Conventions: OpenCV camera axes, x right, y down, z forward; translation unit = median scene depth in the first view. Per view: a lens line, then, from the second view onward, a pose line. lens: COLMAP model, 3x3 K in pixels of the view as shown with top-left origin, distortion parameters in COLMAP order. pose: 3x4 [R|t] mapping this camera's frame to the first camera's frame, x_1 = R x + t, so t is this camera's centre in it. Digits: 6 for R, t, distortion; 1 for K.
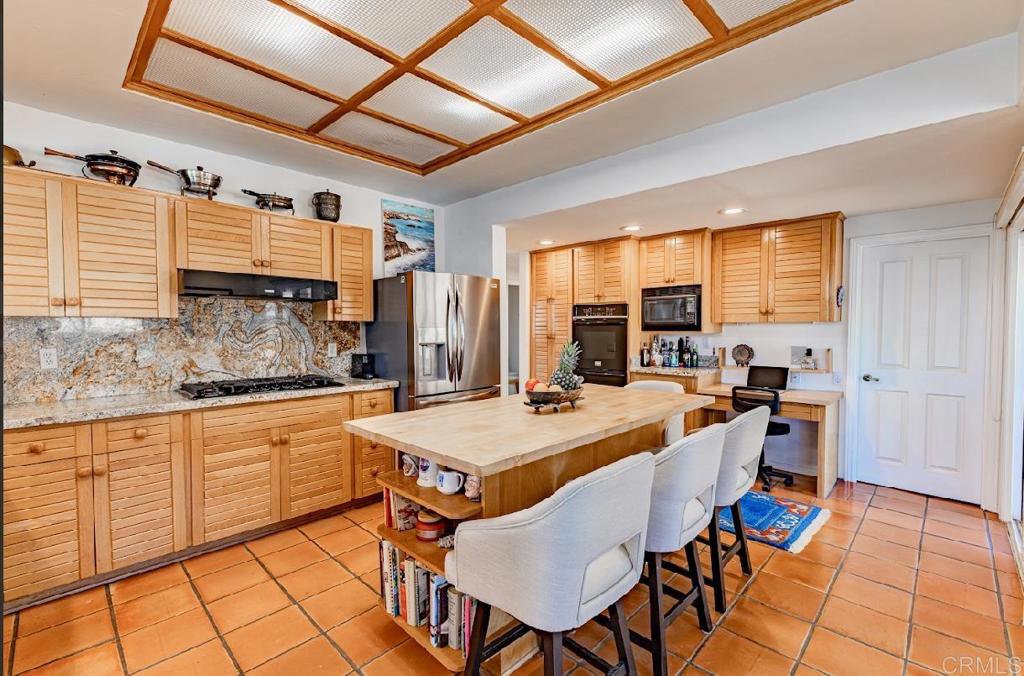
lens RADIAL K [[442.7, 0, 507.5], [0, 442.7, 341.7], [0, 0, 1]] dist [0.001728, -0.000183]
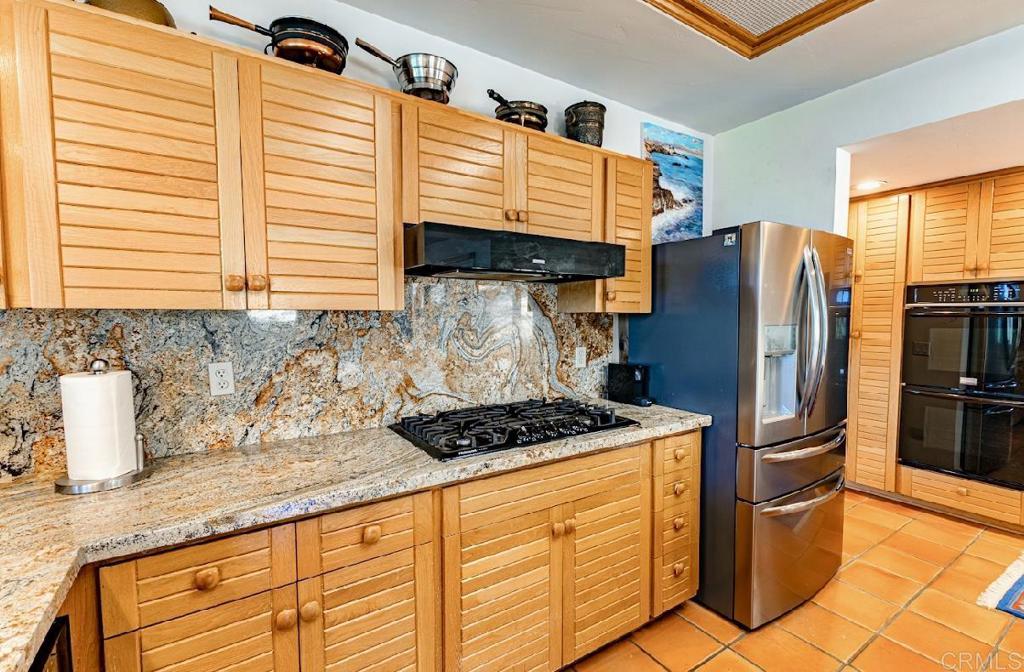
lens RADIAL K [[451.7, 0, 506.2], [0, 451.7, 346.3], [0, 0, 1]] dist [0.002199, 0.000282]
pose [[0.973286, 0.016415, -0.229007, -0.380233], [-0.007721, 0.999217, 0.038807, -0.024202], [0.229465, -0.036002, 0.972651, 0.361286]]
